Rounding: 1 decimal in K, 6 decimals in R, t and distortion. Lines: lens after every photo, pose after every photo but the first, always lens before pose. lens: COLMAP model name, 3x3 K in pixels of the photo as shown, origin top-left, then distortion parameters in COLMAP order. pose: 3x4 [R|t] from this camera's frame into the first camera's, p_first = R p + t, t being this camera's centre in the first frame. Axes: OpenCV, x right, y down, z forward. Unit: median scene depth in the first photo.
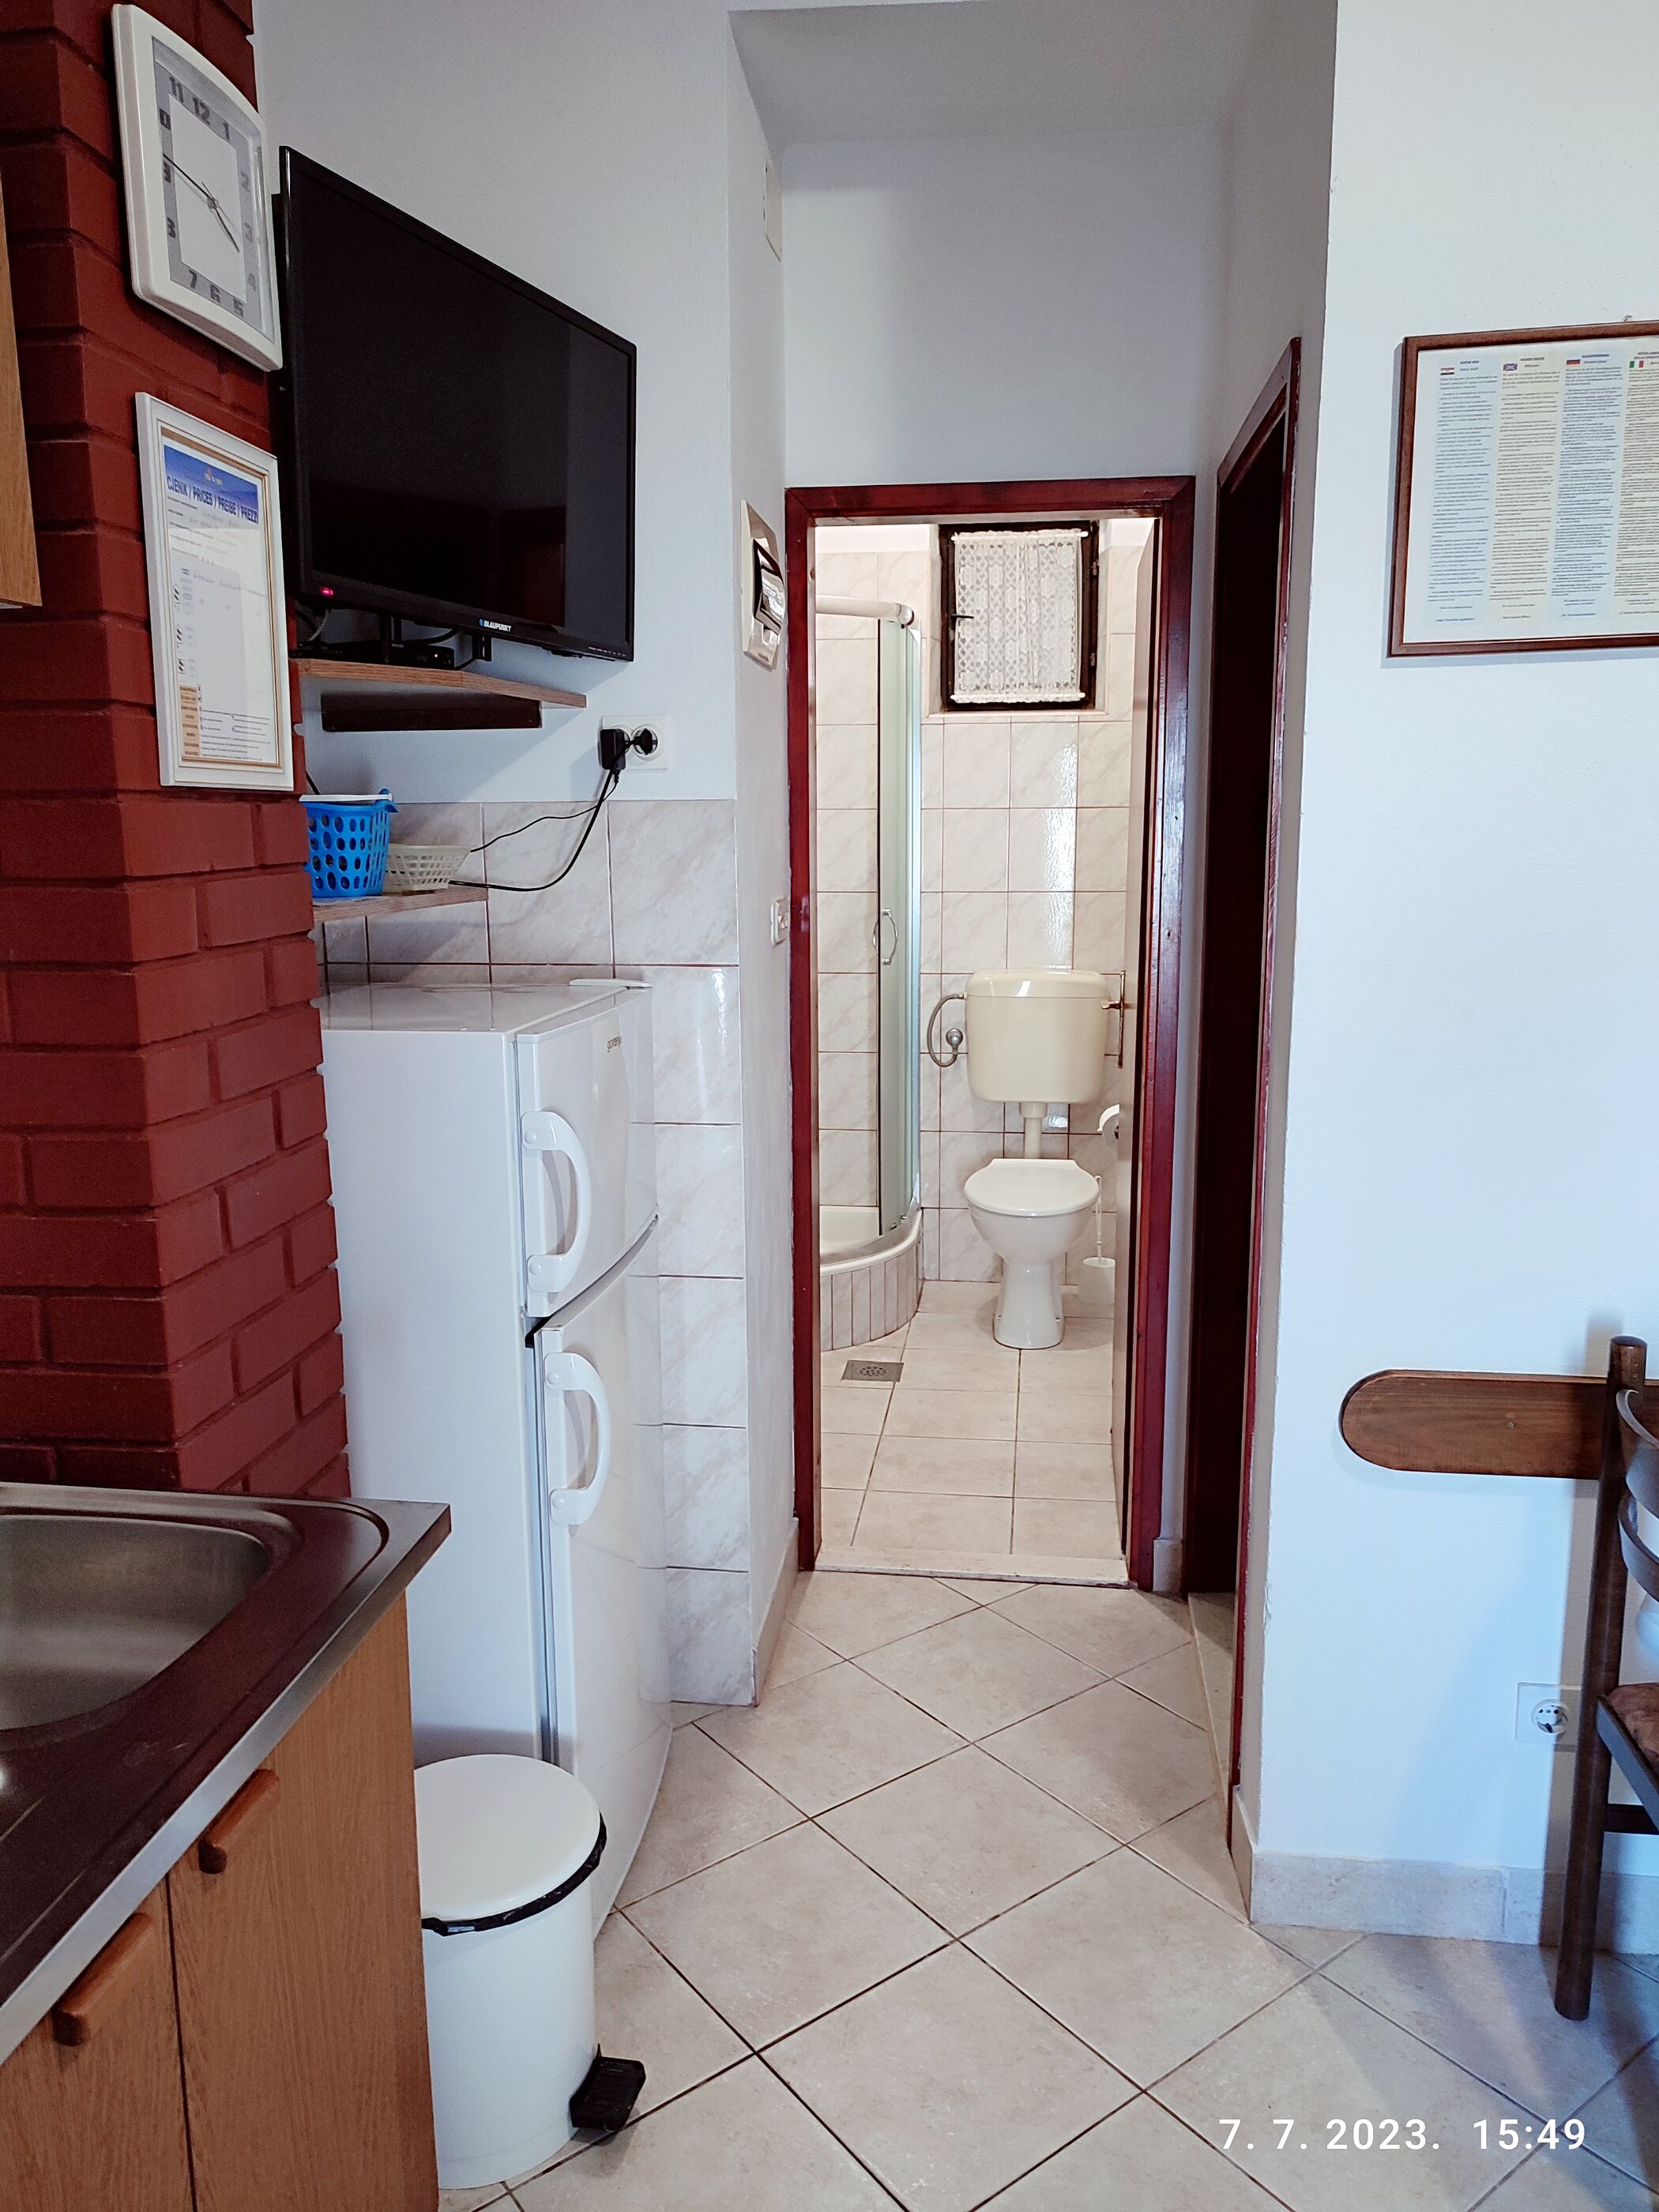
lens RADIAL K [[1589.7, 0, 837.0], [0, 1589.7, 1115.2], [0, 0, 1]] dist [0.059499, -0.070895]
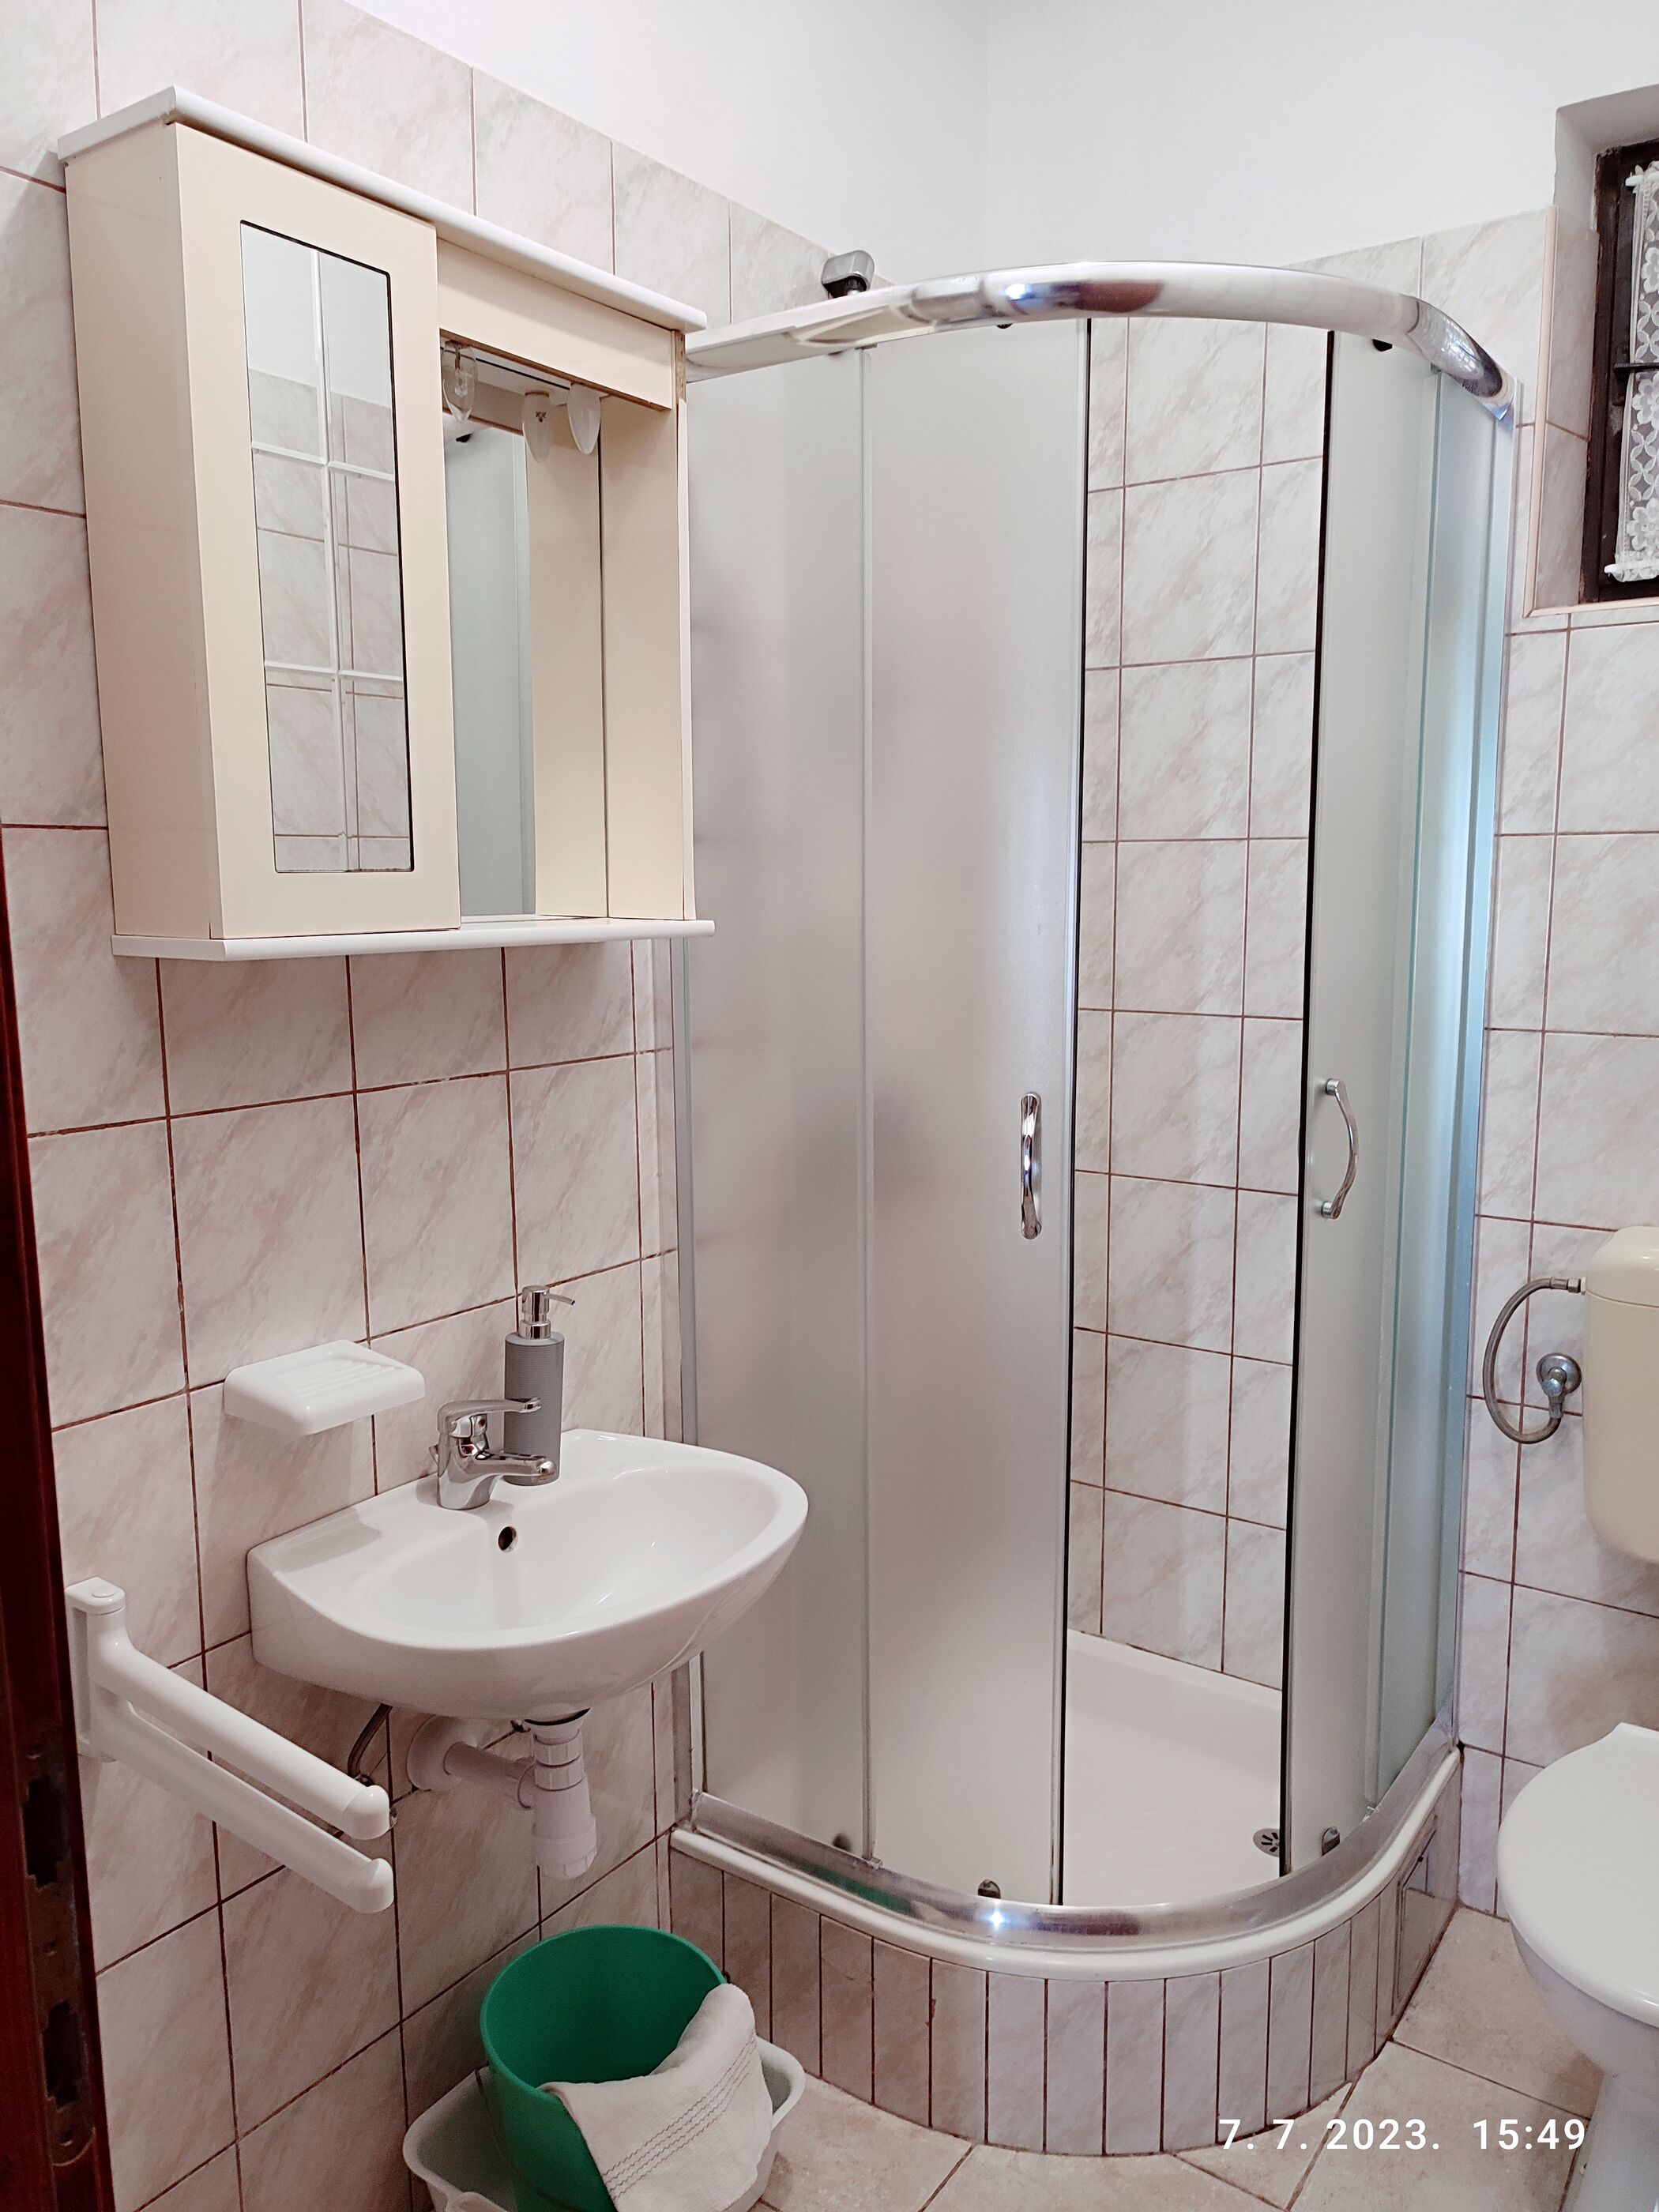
lens RADIAL K [[1607.8, 0, 847.1], [0, 1607.8, 1108.7], [0, 0, 1]] dist [0.047399, -0.043505]
pose [[0.885069, 0.068193, -0.460438, 0.102046], [-0.082918, 0.996486, -0.011803, -0.100228], [0.458015, 0.048625, 0.887613, 0.541809]]
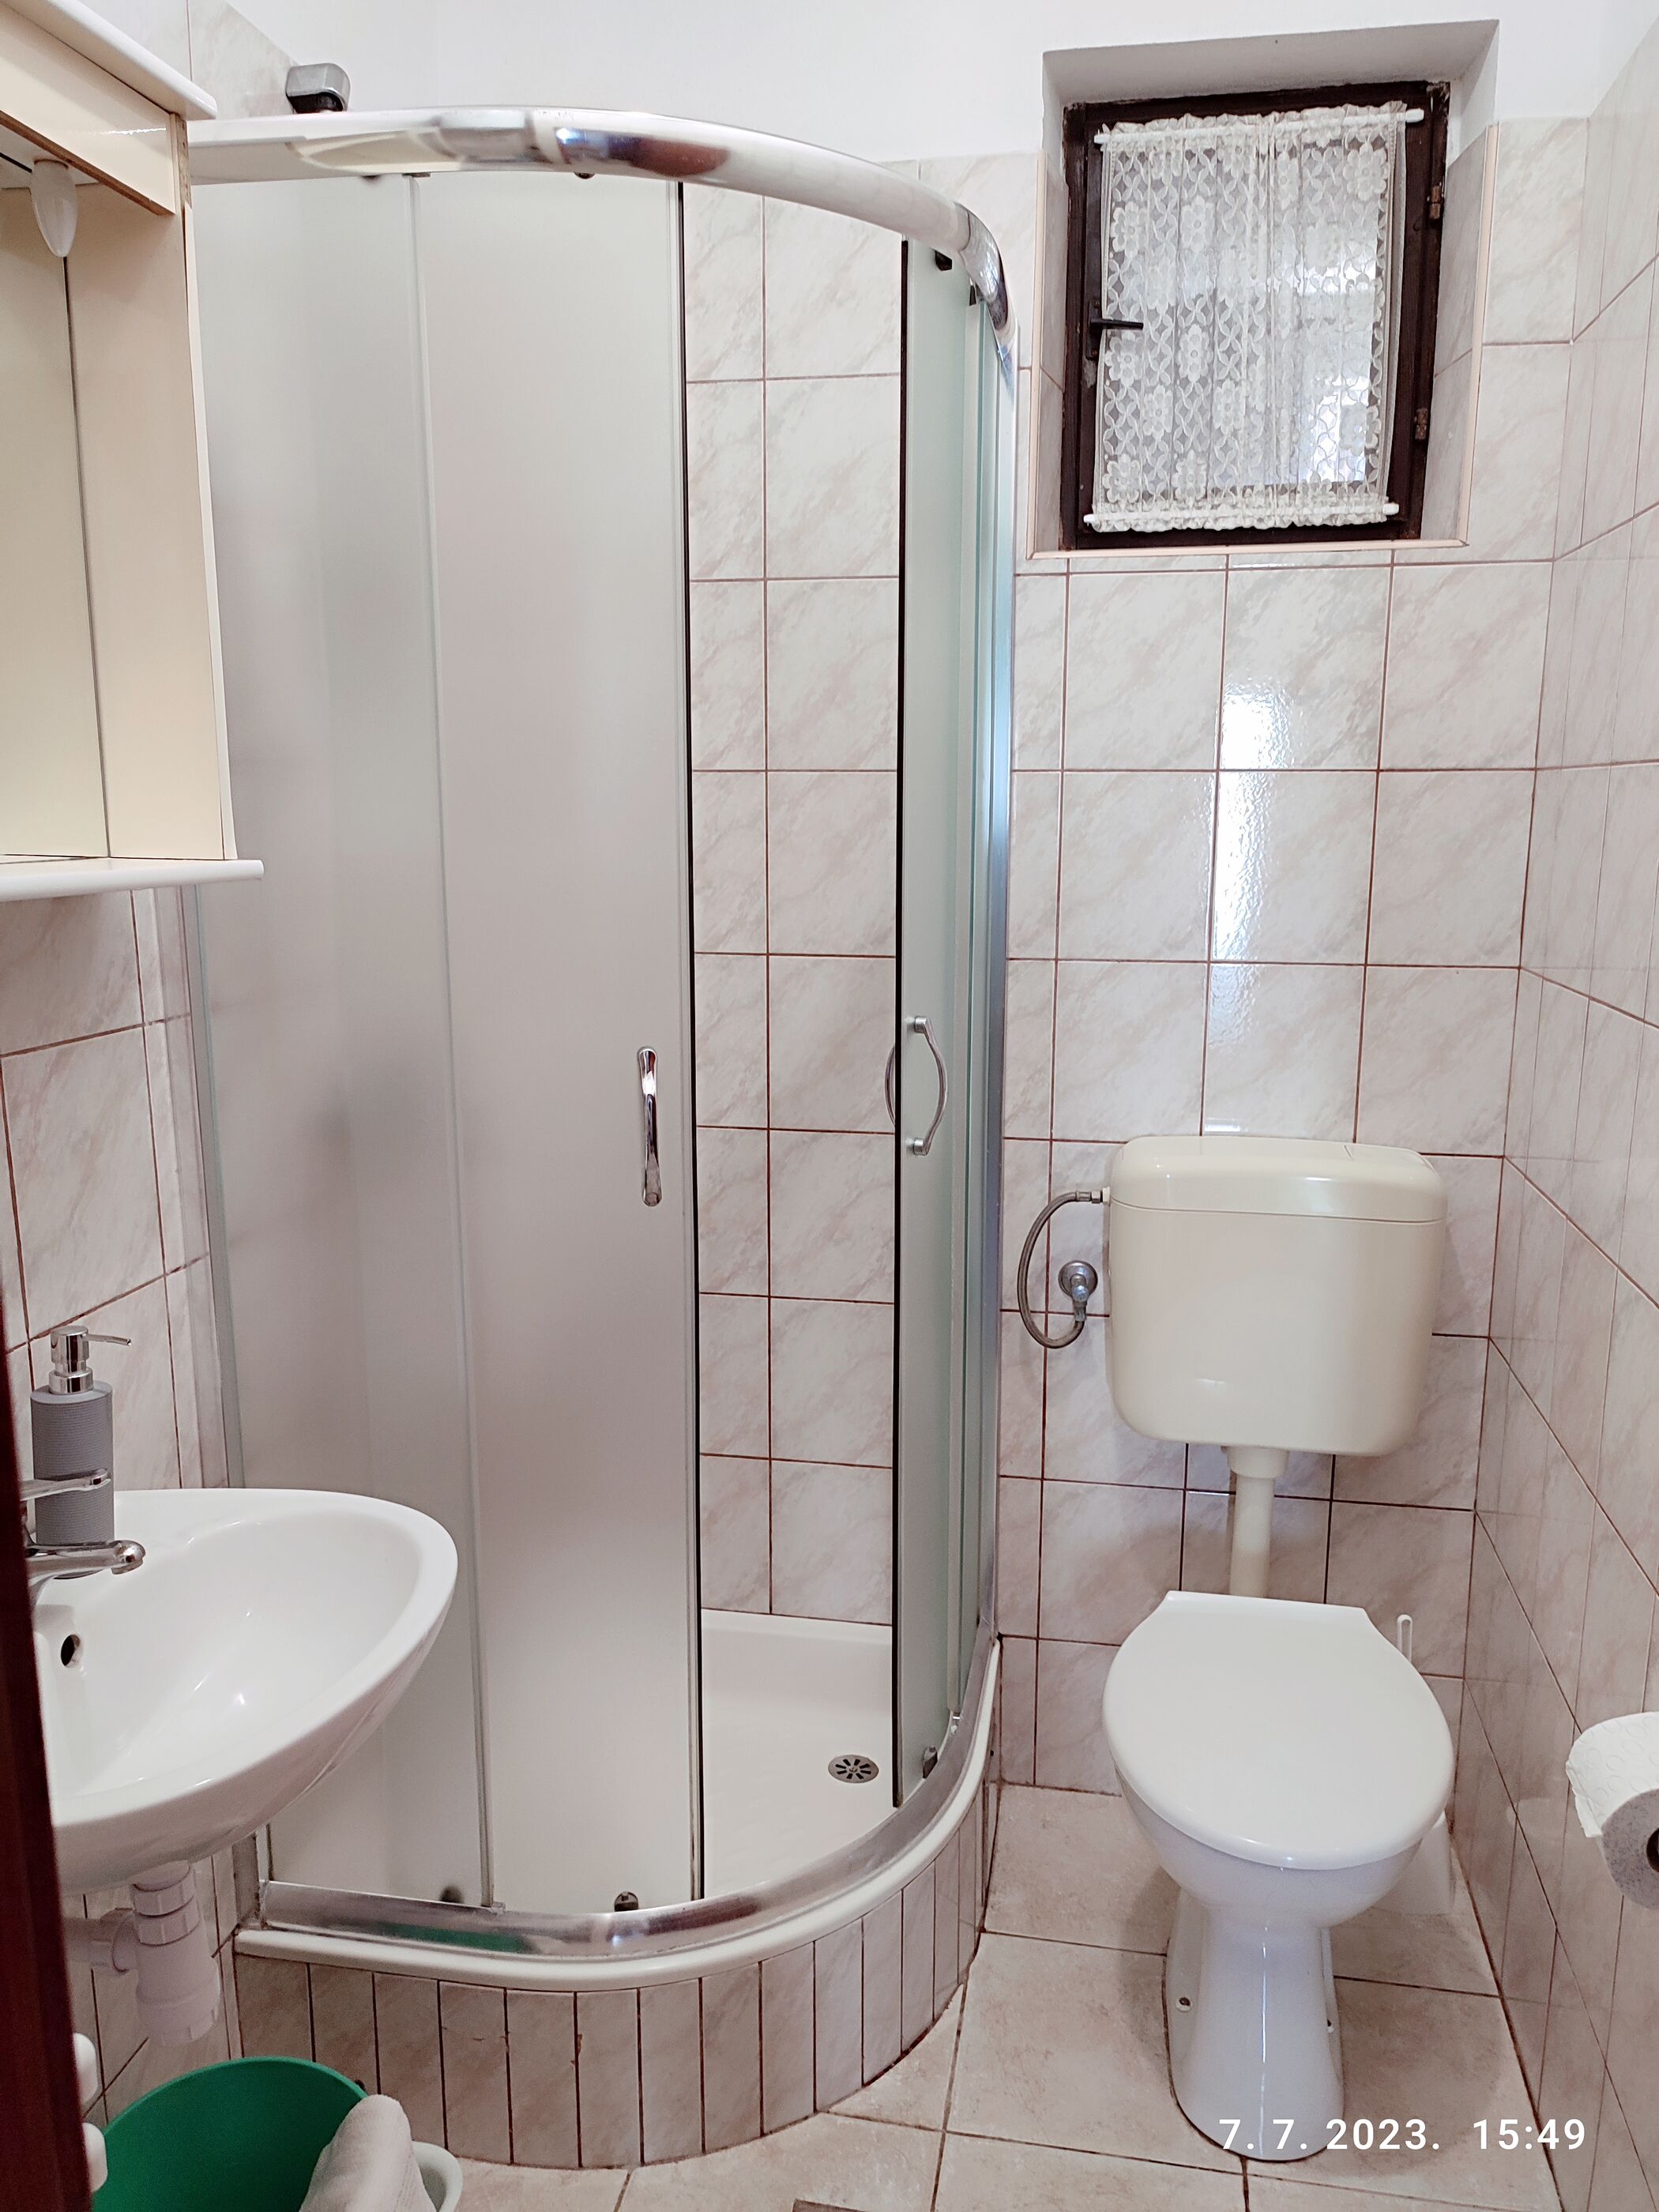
lens RADIAL K [[1607.8, 0, 847.1], [0, 1607.8, 1108.7], [0, 0, 1]] dist [0.047399, -0.043505]
pose [[0.998363, 0.016700, -0.054697, 0.033244], [-0.016243, 0.999829, 0.008788, -0.102421], [0.054835, -0.007885, 0.998464, 0.553114]]
